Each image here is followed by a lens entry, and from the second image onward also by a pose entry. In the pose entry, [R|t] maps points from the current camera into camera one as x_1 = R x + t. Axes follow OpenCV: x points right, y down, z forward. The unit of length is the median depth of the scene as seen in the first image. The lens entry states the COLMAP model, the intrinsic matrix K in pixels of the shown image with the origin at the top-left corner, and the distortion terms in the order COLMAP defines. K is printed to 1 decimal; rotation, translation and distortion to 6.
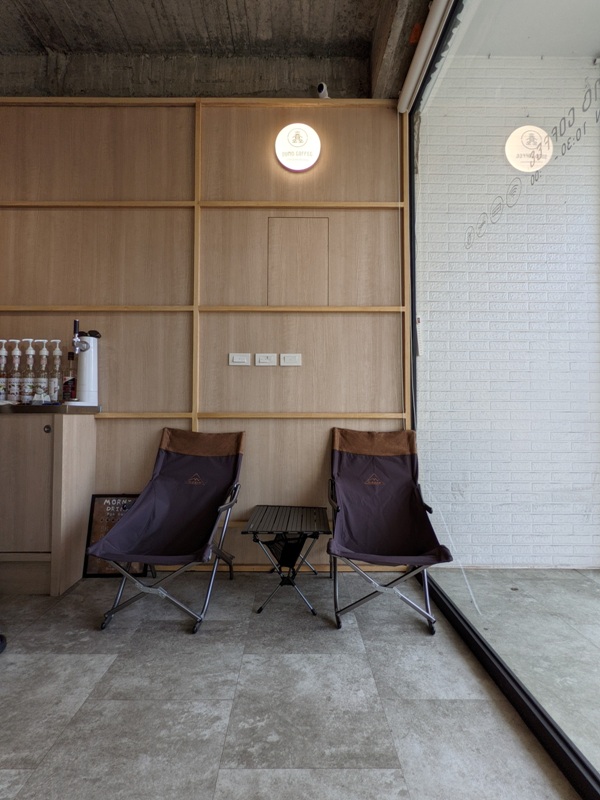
lens RADIAL K [[385.7, 0, 295.2], [0, 385.7, 400.0], [0, 0, 1]] dist [-0.003080, 0.002996]
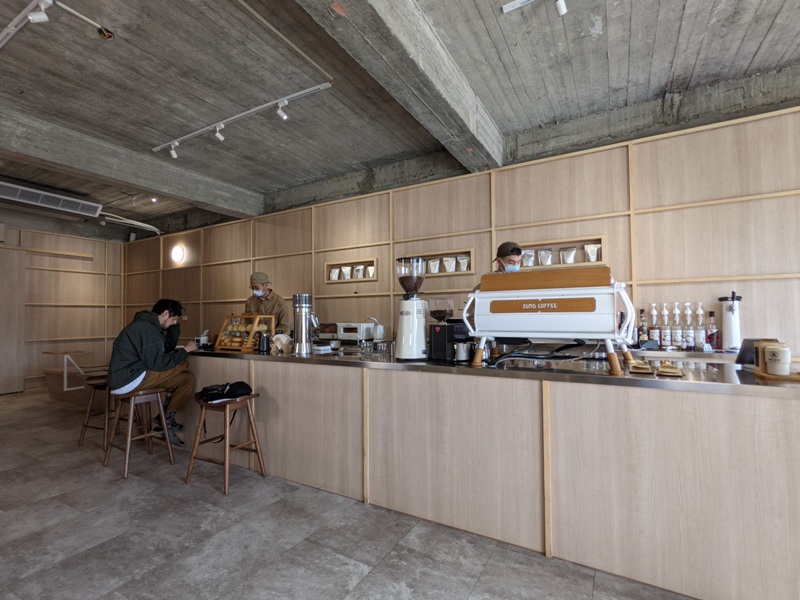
lens RADIAL K [[385.7, 0, 398.1], [0, 385.7, 305.0], [0, 0, 1]] dist [-0.003080, 0.002996]
pose [[0.861871, -0.024142, -0.506553, -0.833022], [0.026267, 0.999651, -0.002950, -0.168083], [0.506447, -0.010763, 0.862204, -0.755952]]
